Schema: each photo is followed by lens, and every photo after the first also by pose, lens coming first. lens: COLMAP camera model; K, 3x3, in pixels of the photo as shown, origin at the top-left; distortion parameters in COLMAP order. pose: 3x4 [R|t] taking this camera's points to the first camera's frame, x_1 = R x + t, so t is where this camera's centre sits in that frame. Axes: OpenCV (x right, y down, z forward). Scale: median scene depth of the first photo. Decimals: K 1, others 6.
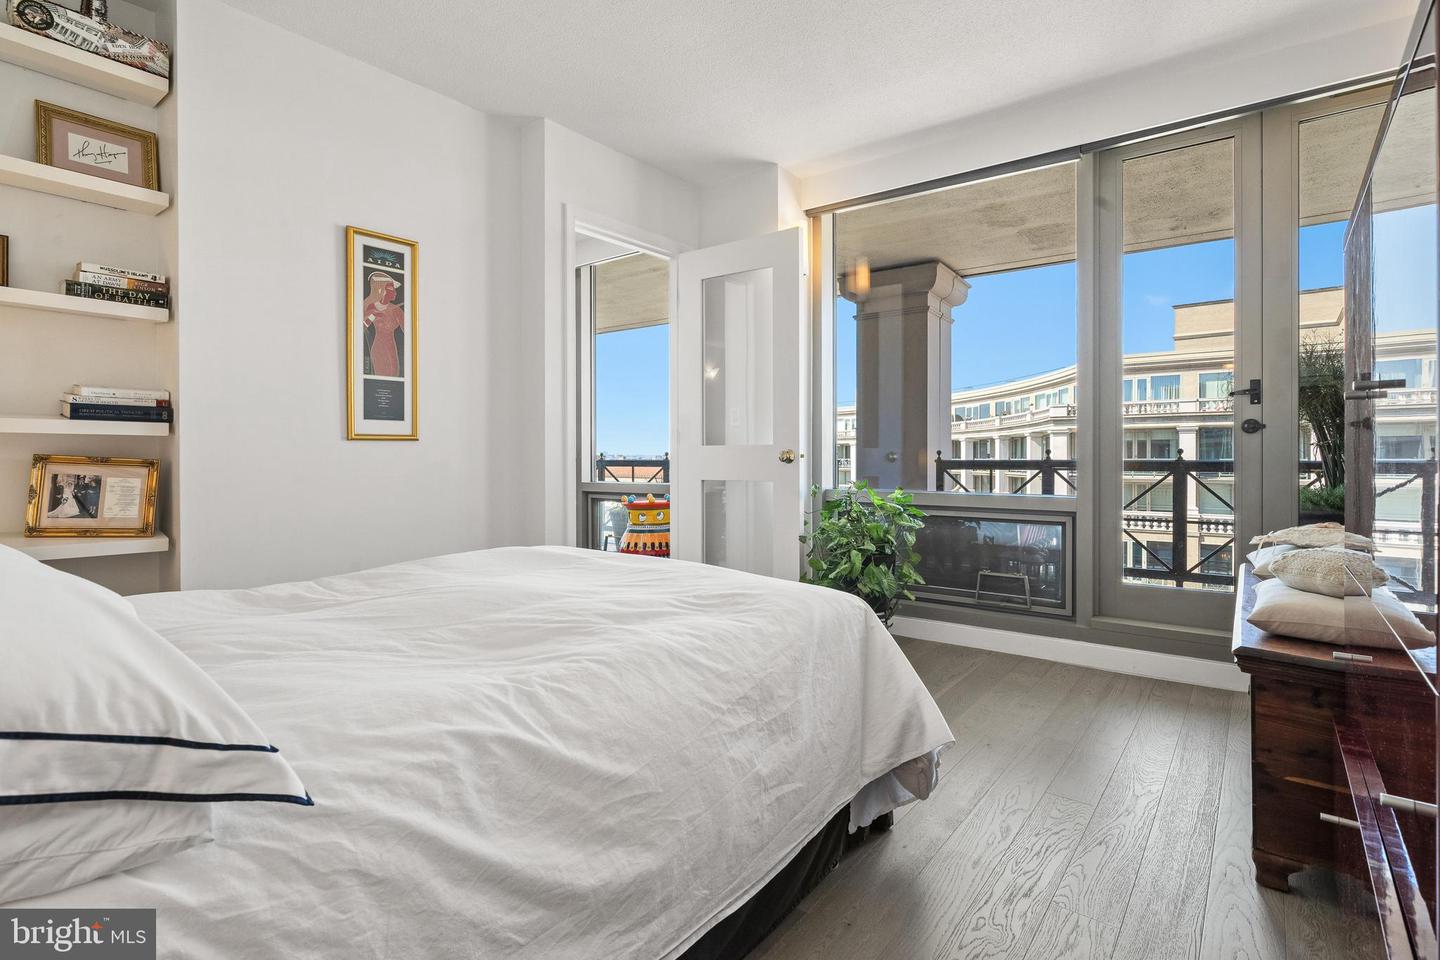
lens RADIAL K [[689.8, 0, 709.6], [0, 689.8, 470.3], [0, 0, 1]] dist [0.003958, -0.002023]
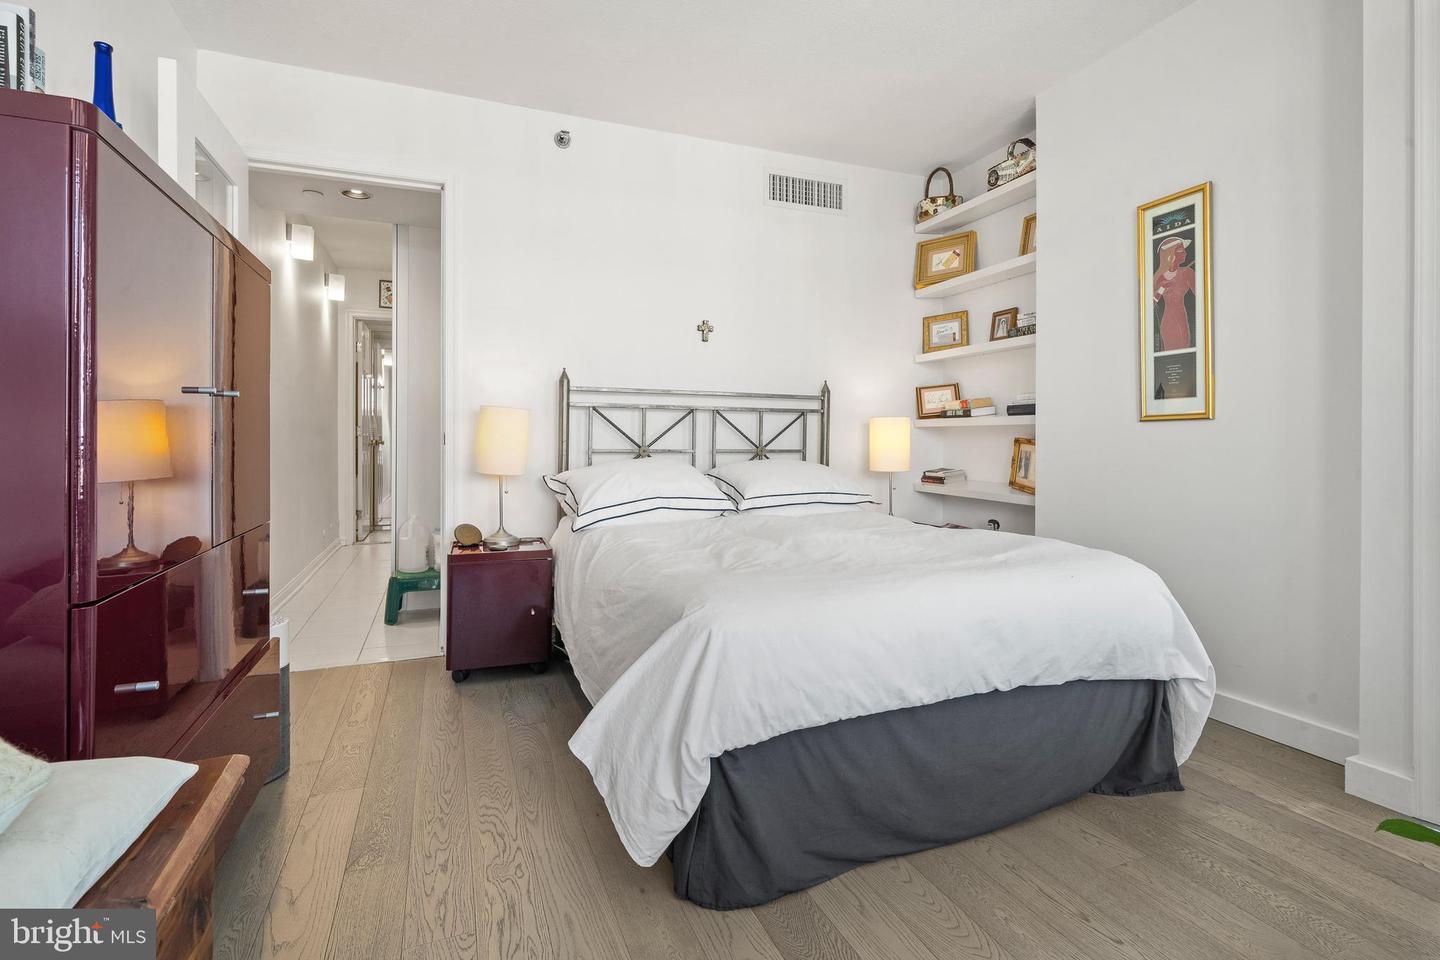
lens RADIAL K [[689.8, 0, 722.1], [0, 689.8, 440.0], [0, 0, 1]] dist [0.003958, -0.002023]
pose [[-0.487552, 0.002847, -0.873089, 0.620456], [-0.019427, 0.999712, 0.014108, -0.019936], [0.872878, 0.023840, -0.487357, 0.942289]]
